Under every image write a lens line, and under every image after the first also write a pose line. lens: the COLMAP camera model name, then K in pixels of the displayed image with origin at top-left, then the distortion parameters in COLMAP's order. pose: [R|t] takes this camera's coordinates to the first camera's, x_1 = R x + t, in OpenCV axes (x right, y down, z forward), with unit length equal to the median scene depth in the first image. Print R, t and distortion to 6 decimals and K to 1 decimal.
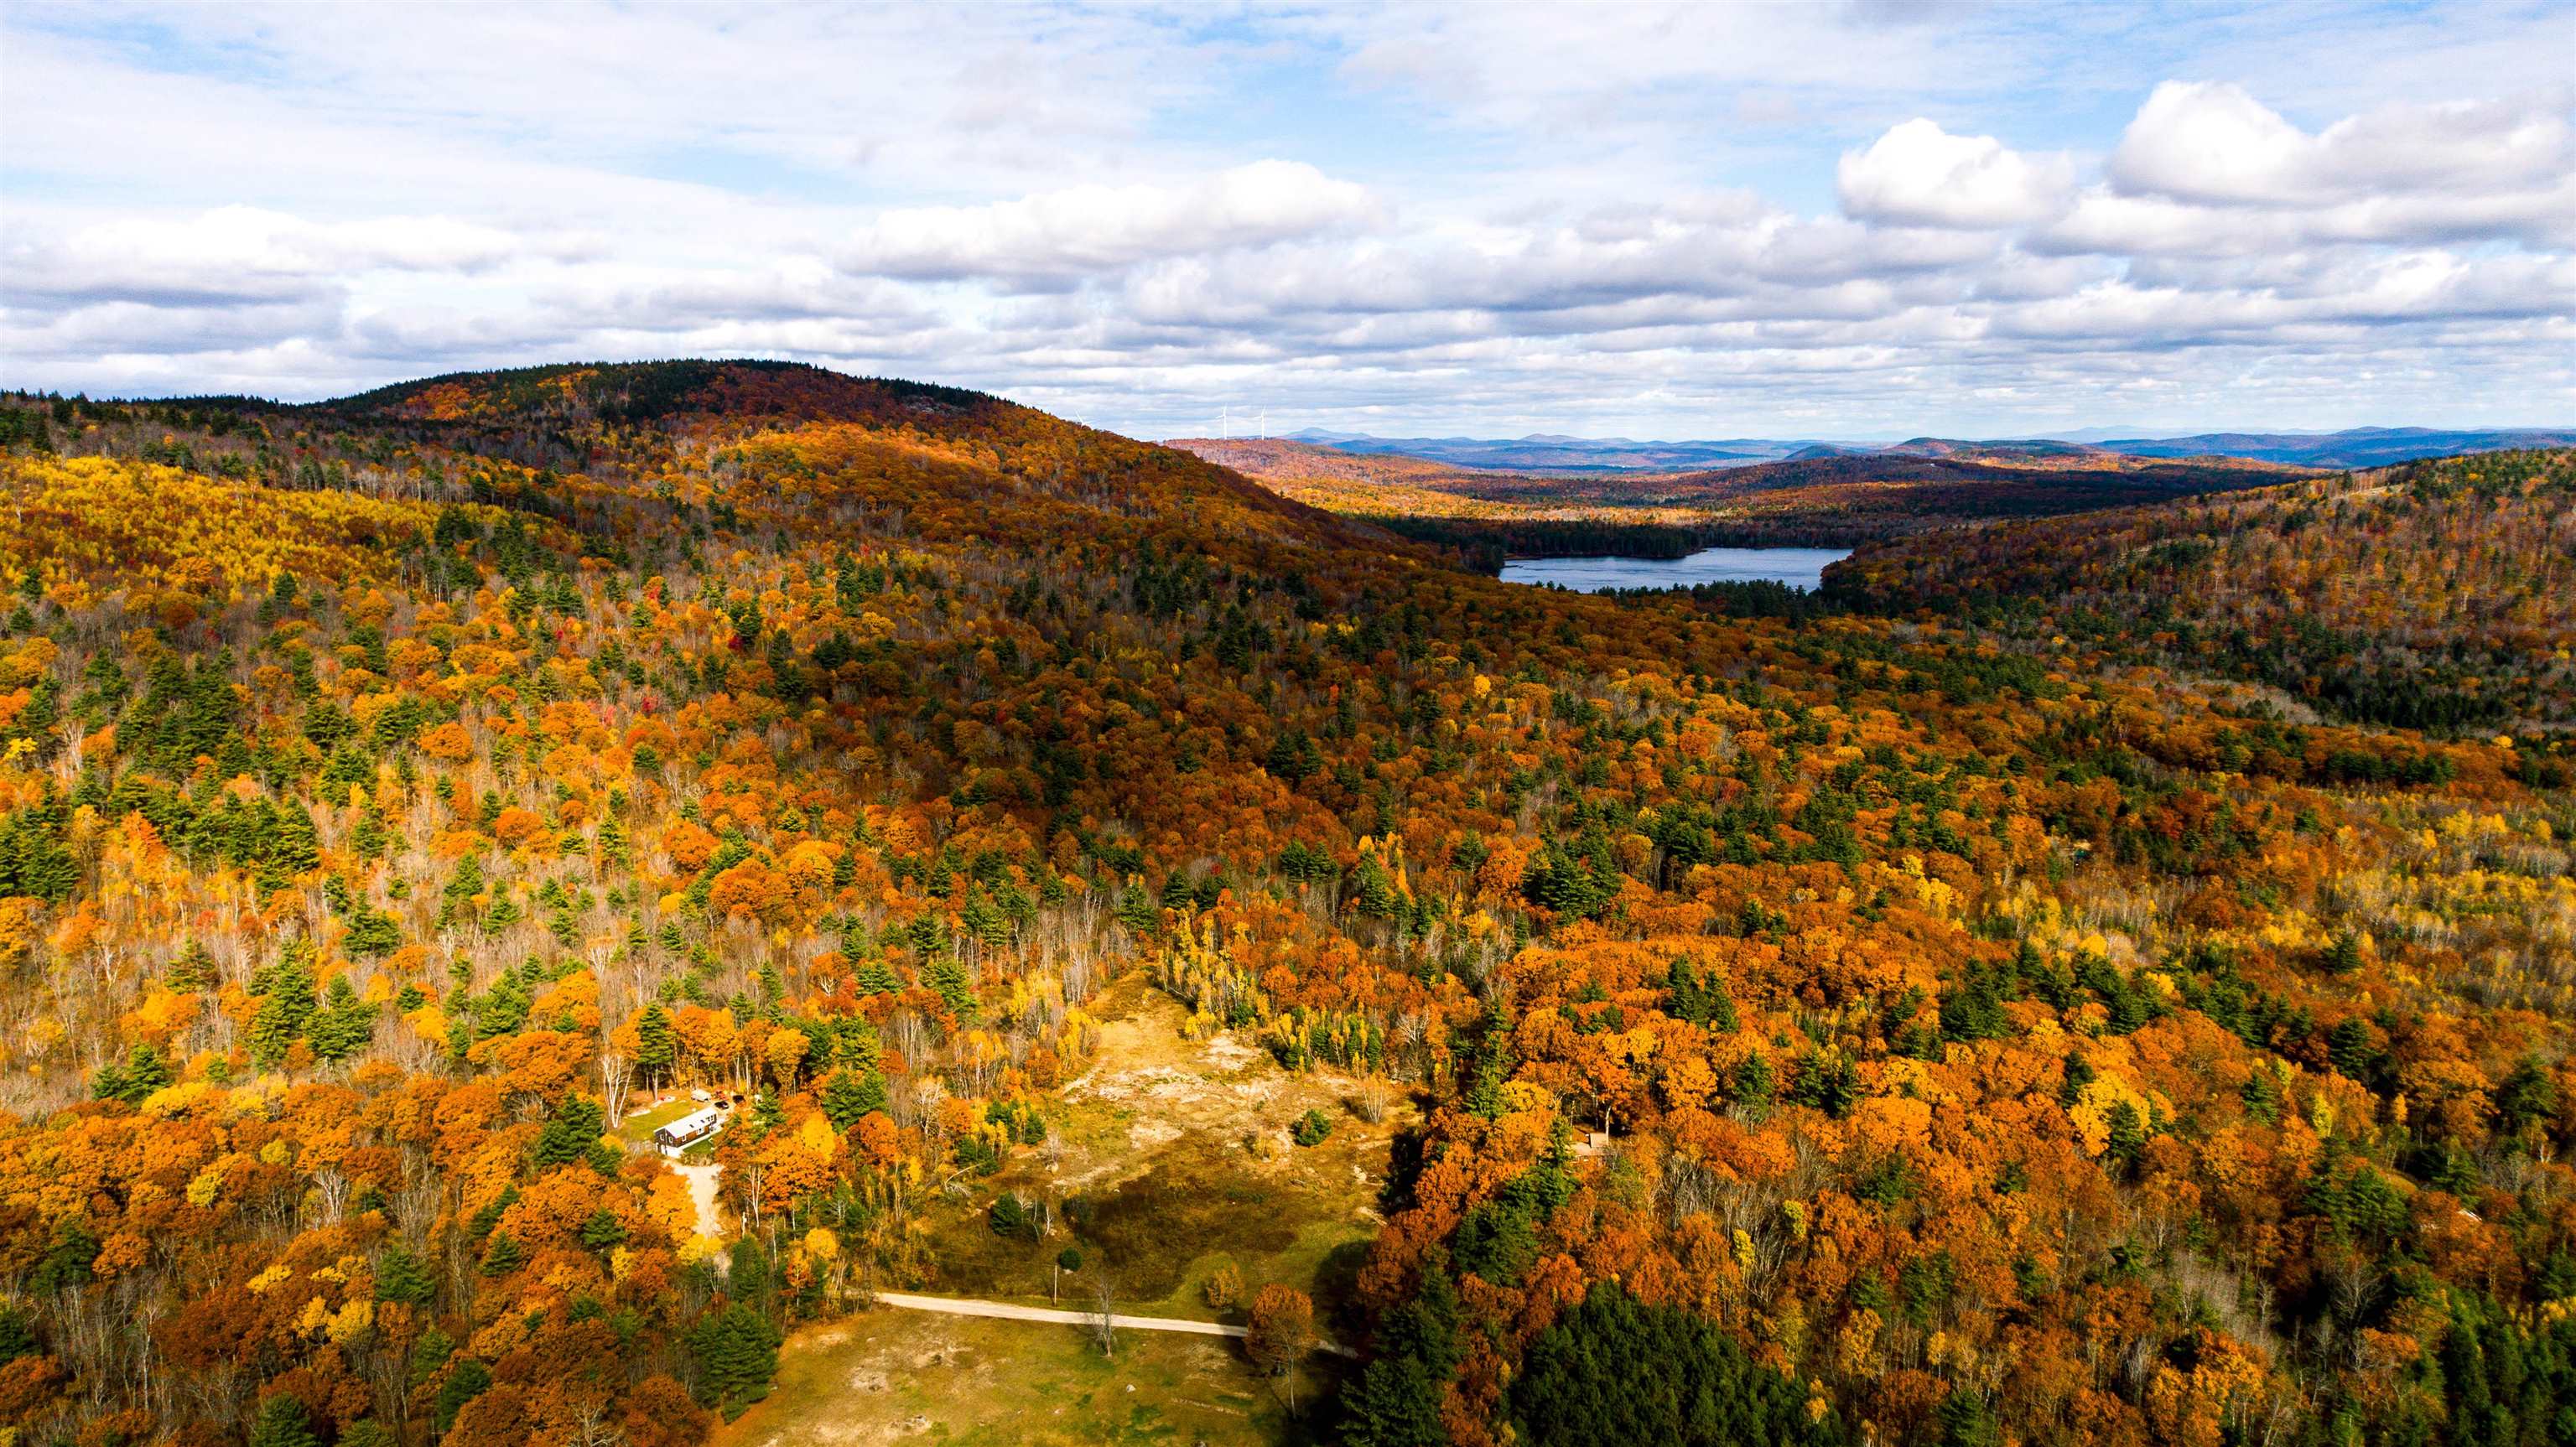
lens RADIAL K [[1743.9, 0, 1290.3], [0, 1743.9, 719.0], [0, 0, 1]] dist [-0.014761, 0.016029]
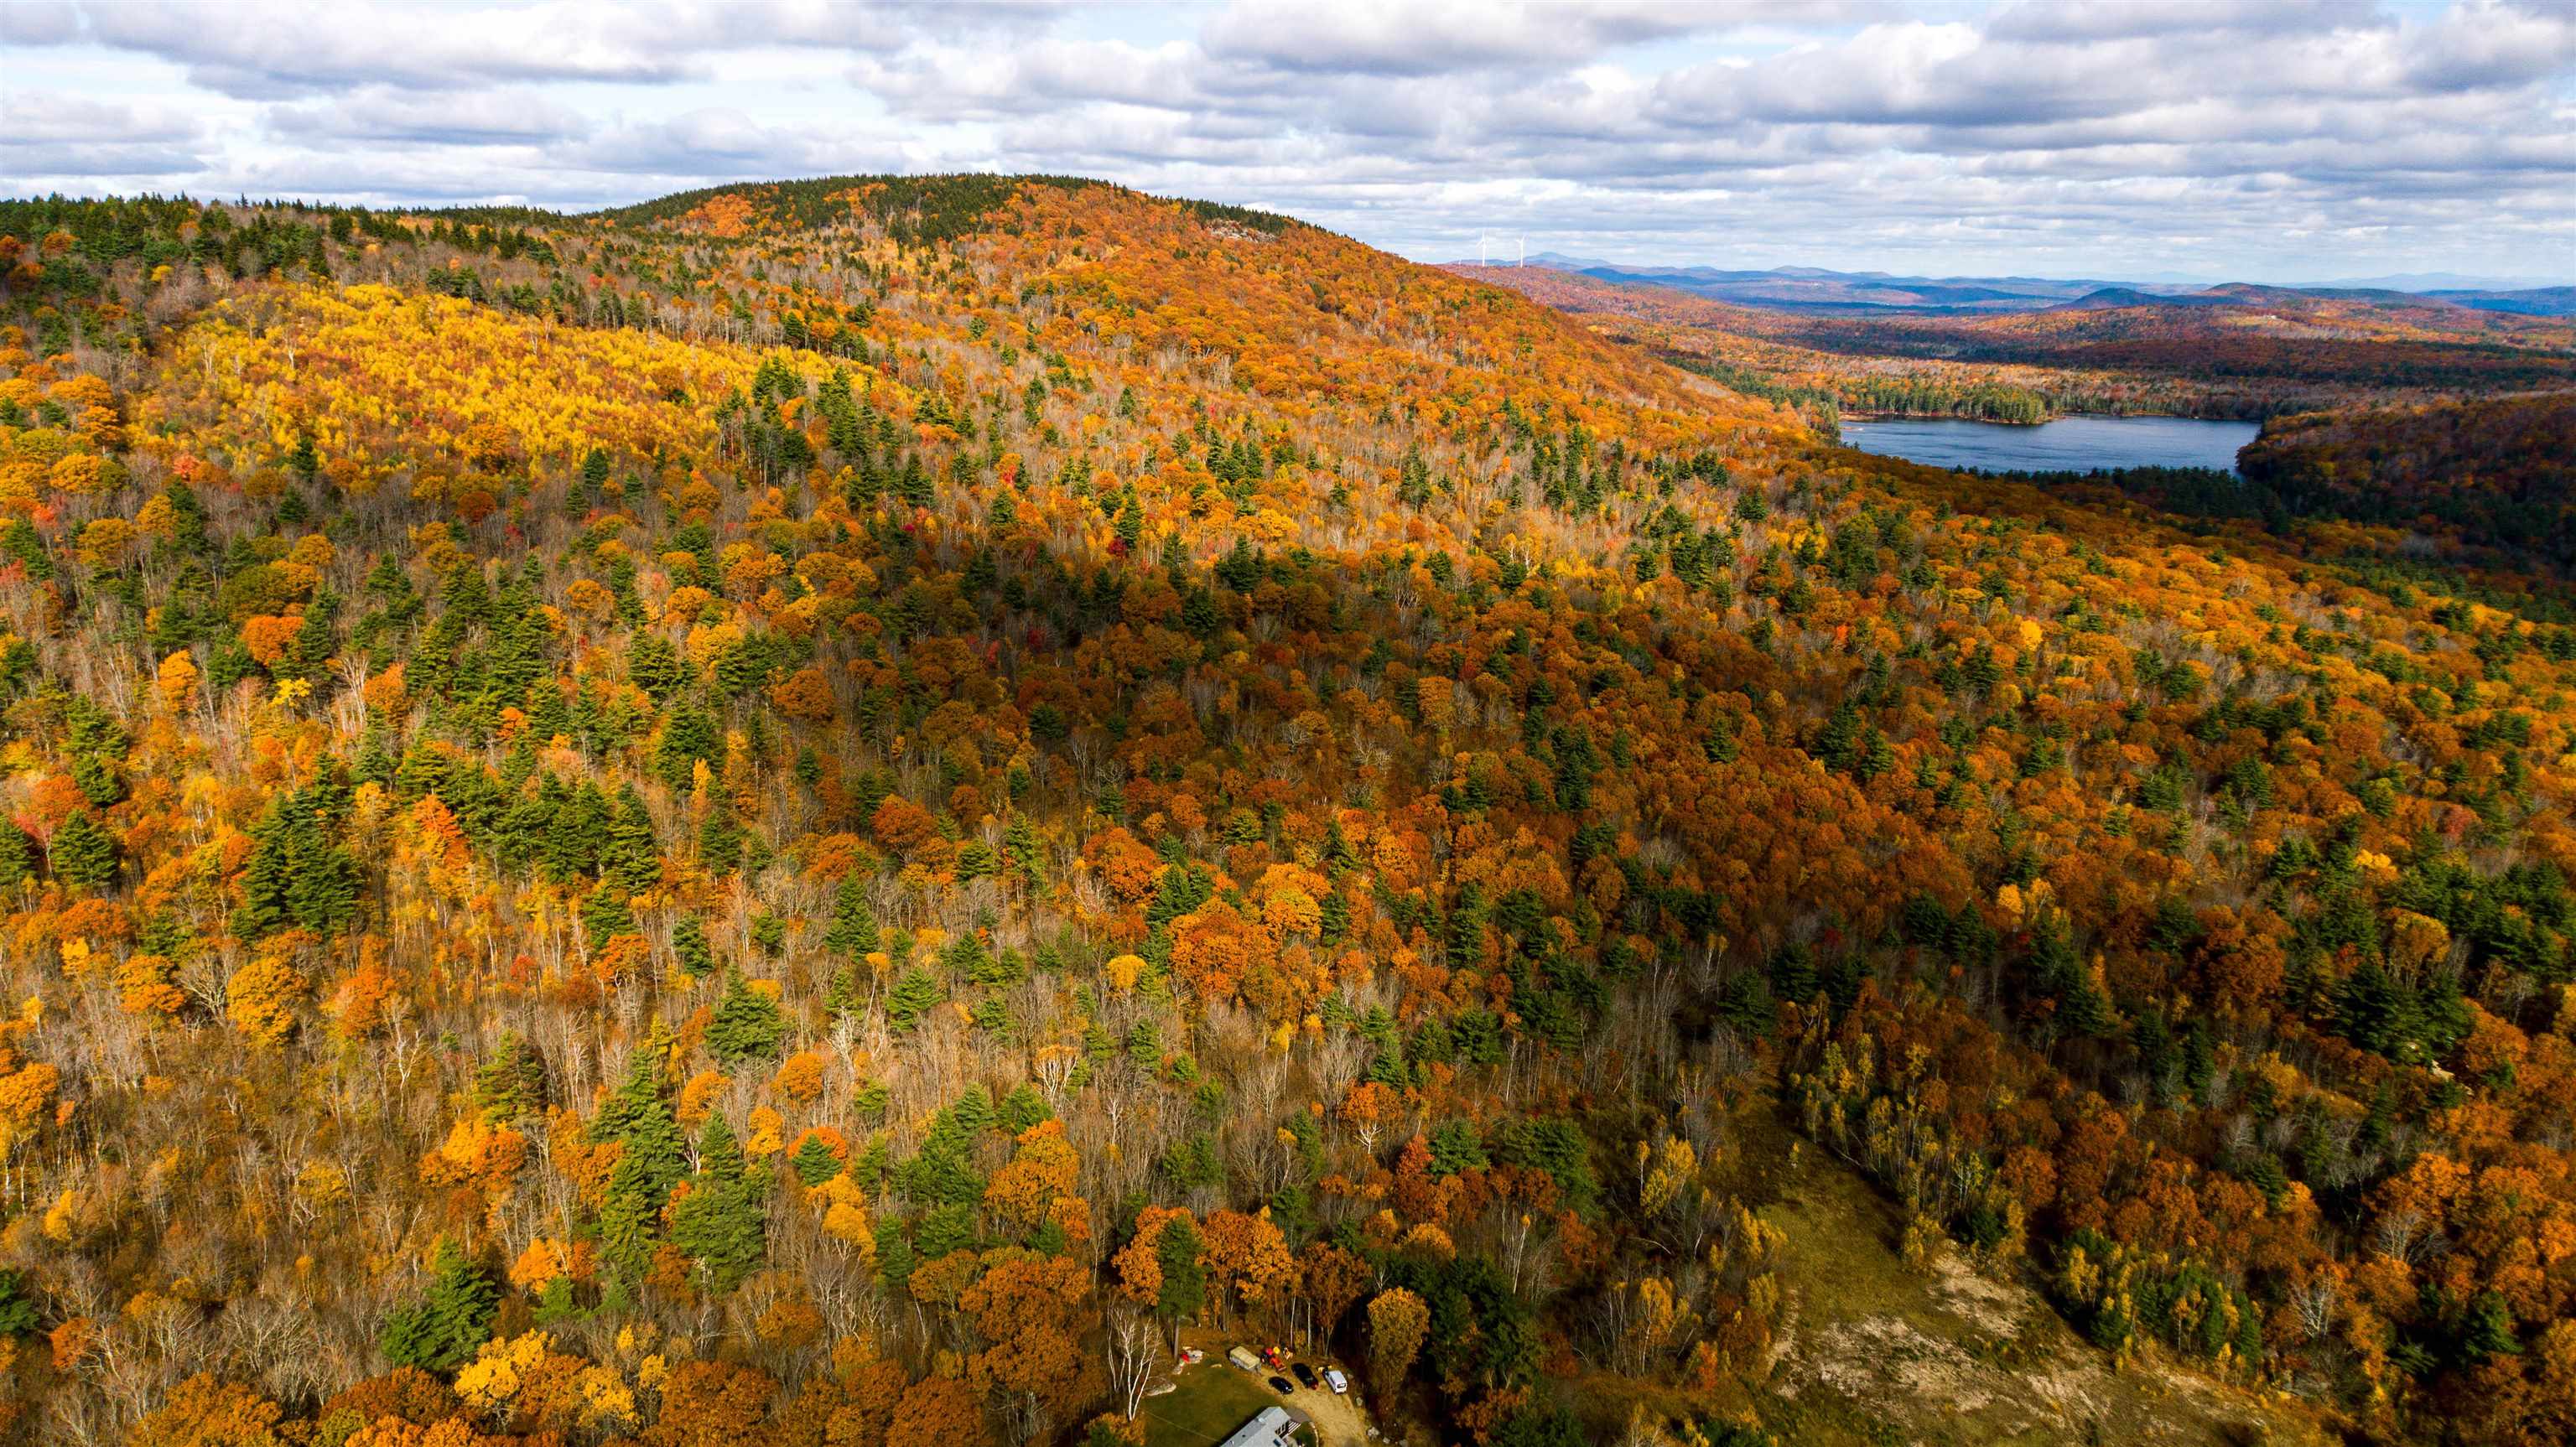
lens RADIAL K [[1743.9, 0, 1289.9], [0, 1743.9, 721.5], [0, 0, 1]] dist [-0.014761, 0.016029]
pose [[0.991625, 0.057631, -0.115579, -0.194402], [-0.045829, 0.993698, 0.102293, -0.068344], [0.120746, -0.096140, 0.988017, 0.280927]]
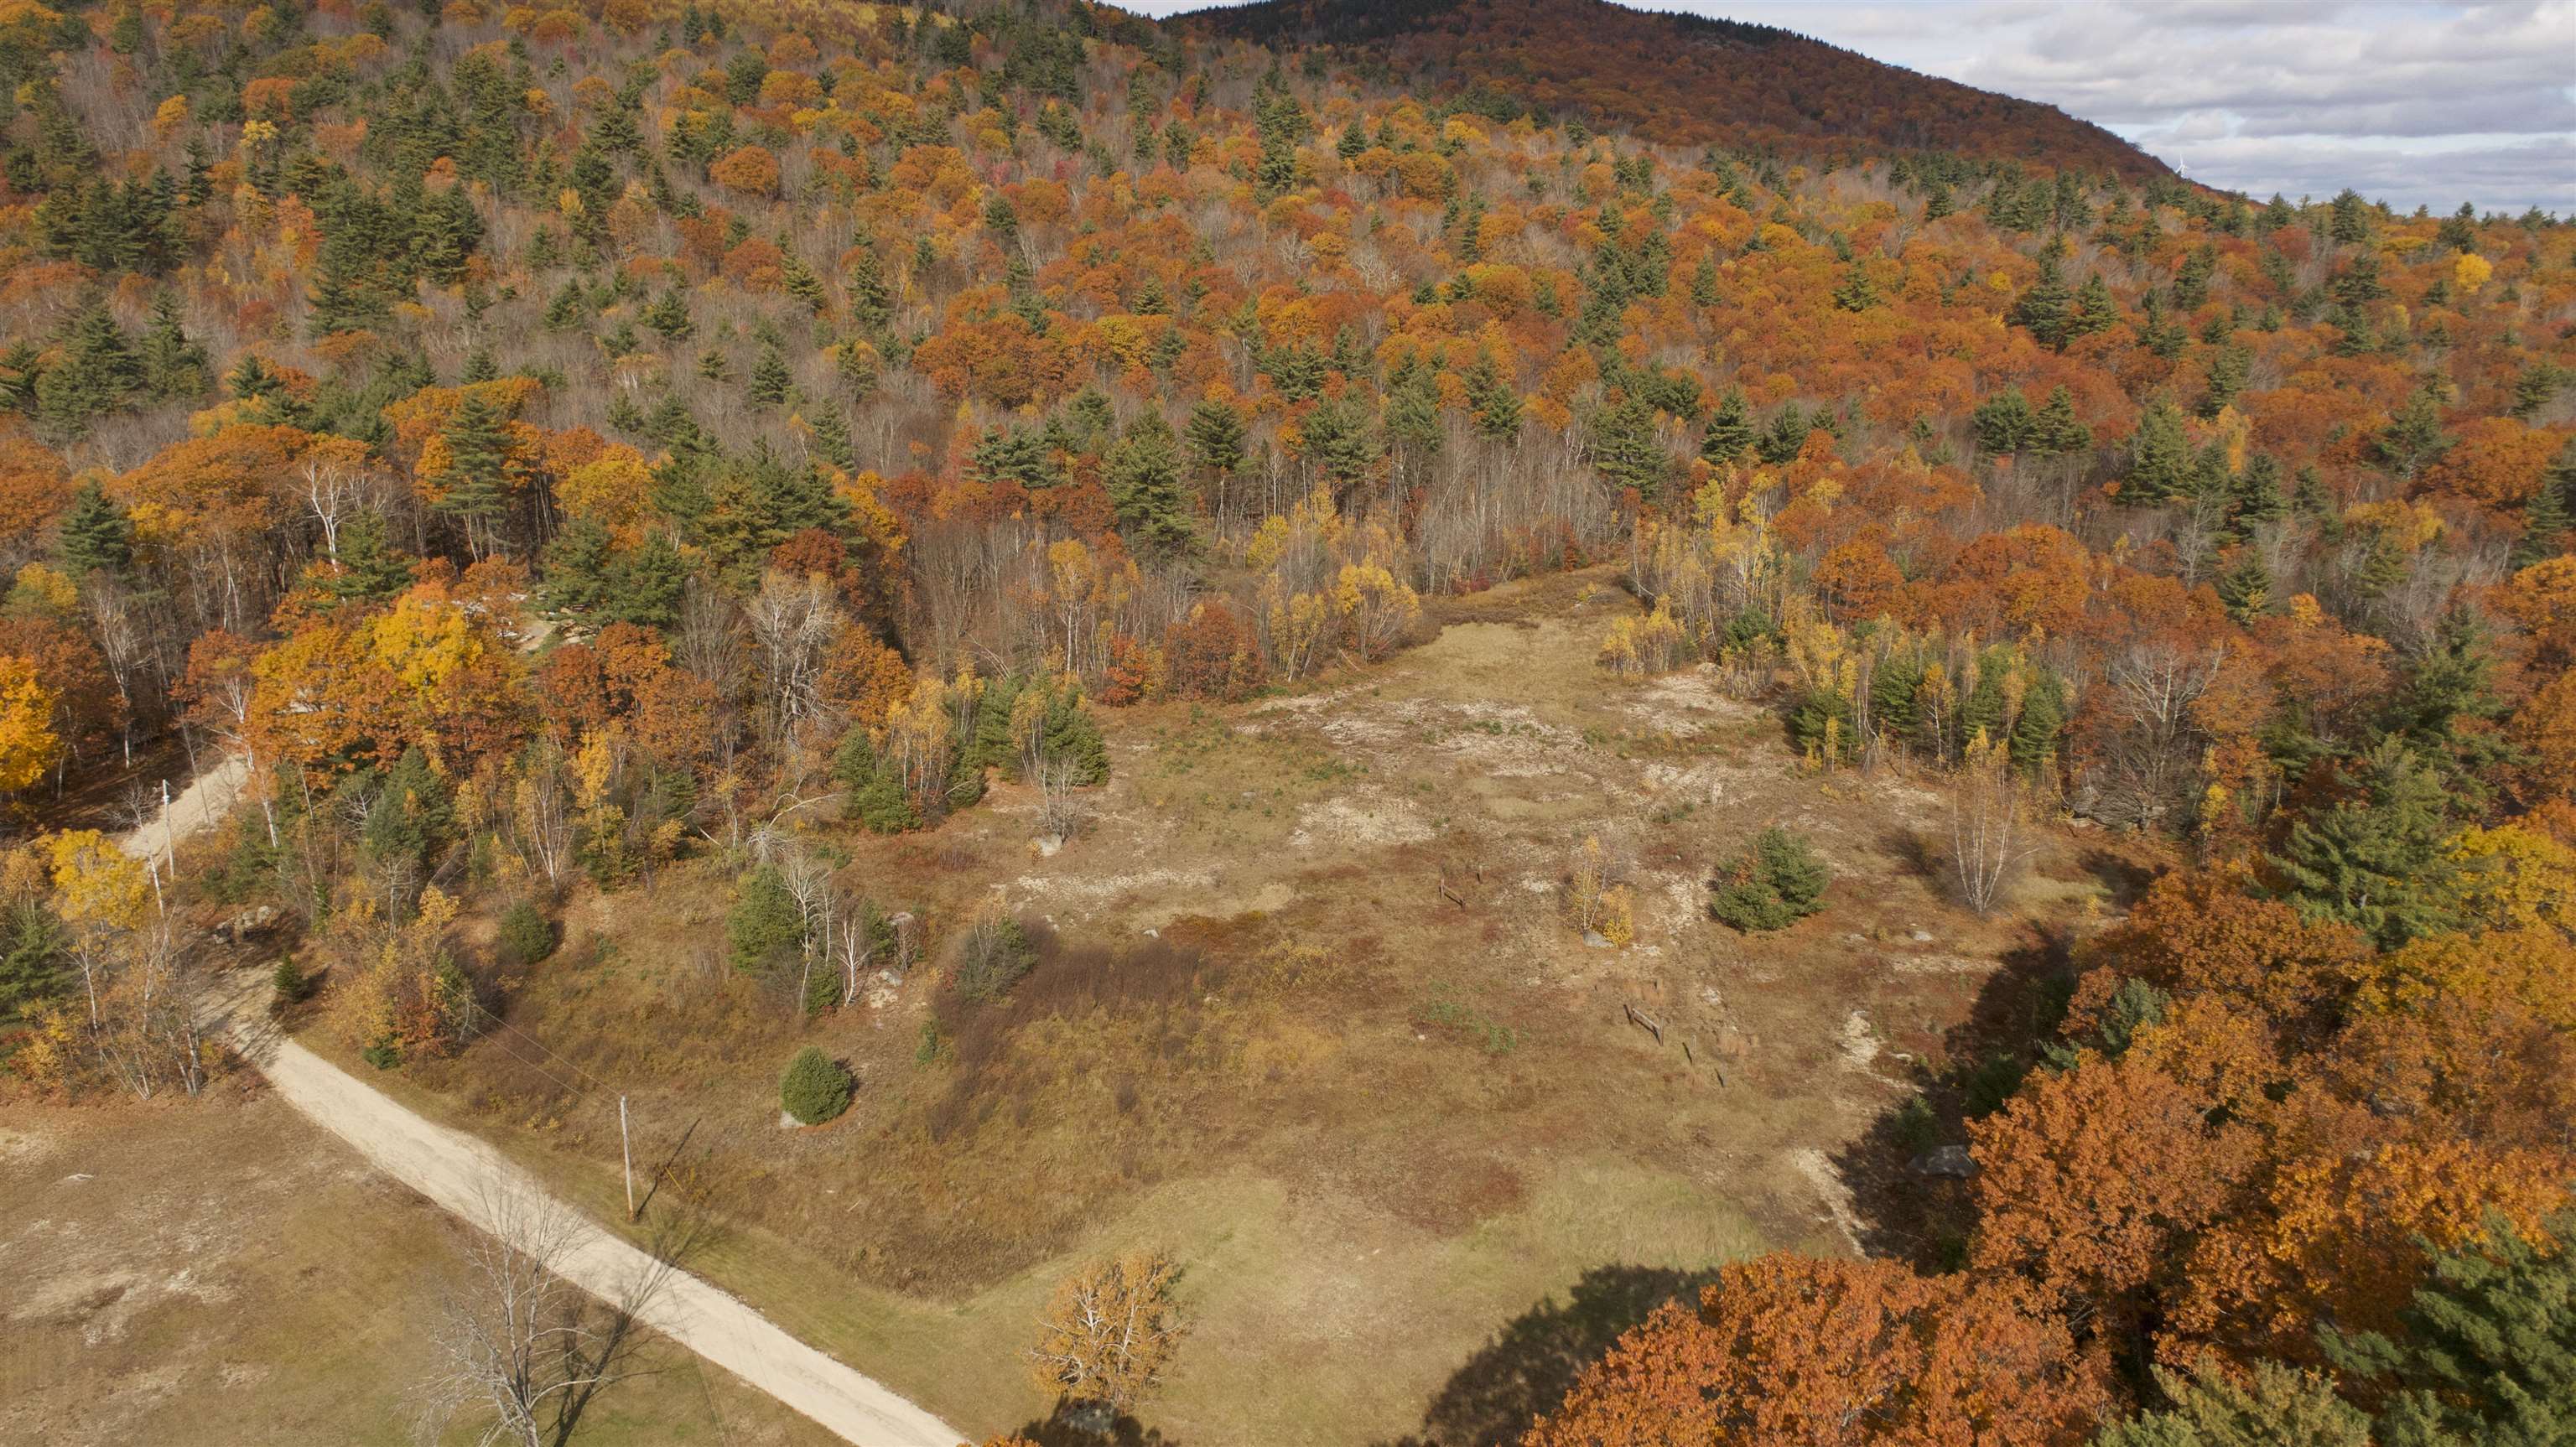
lens RADIAL K [[1743.9, 0, 1290.0], [0, 1743.9, 717.2], [0, 0, 1]] dist [-0.014761, 0.016029]
pose [[0.888707, 0.144826, -0.435001, 0.054306], [-0.092170, 0.985863, 0.139921, 0.121287], [0.449116, -0.084255, 0.889492, 0.486338]]
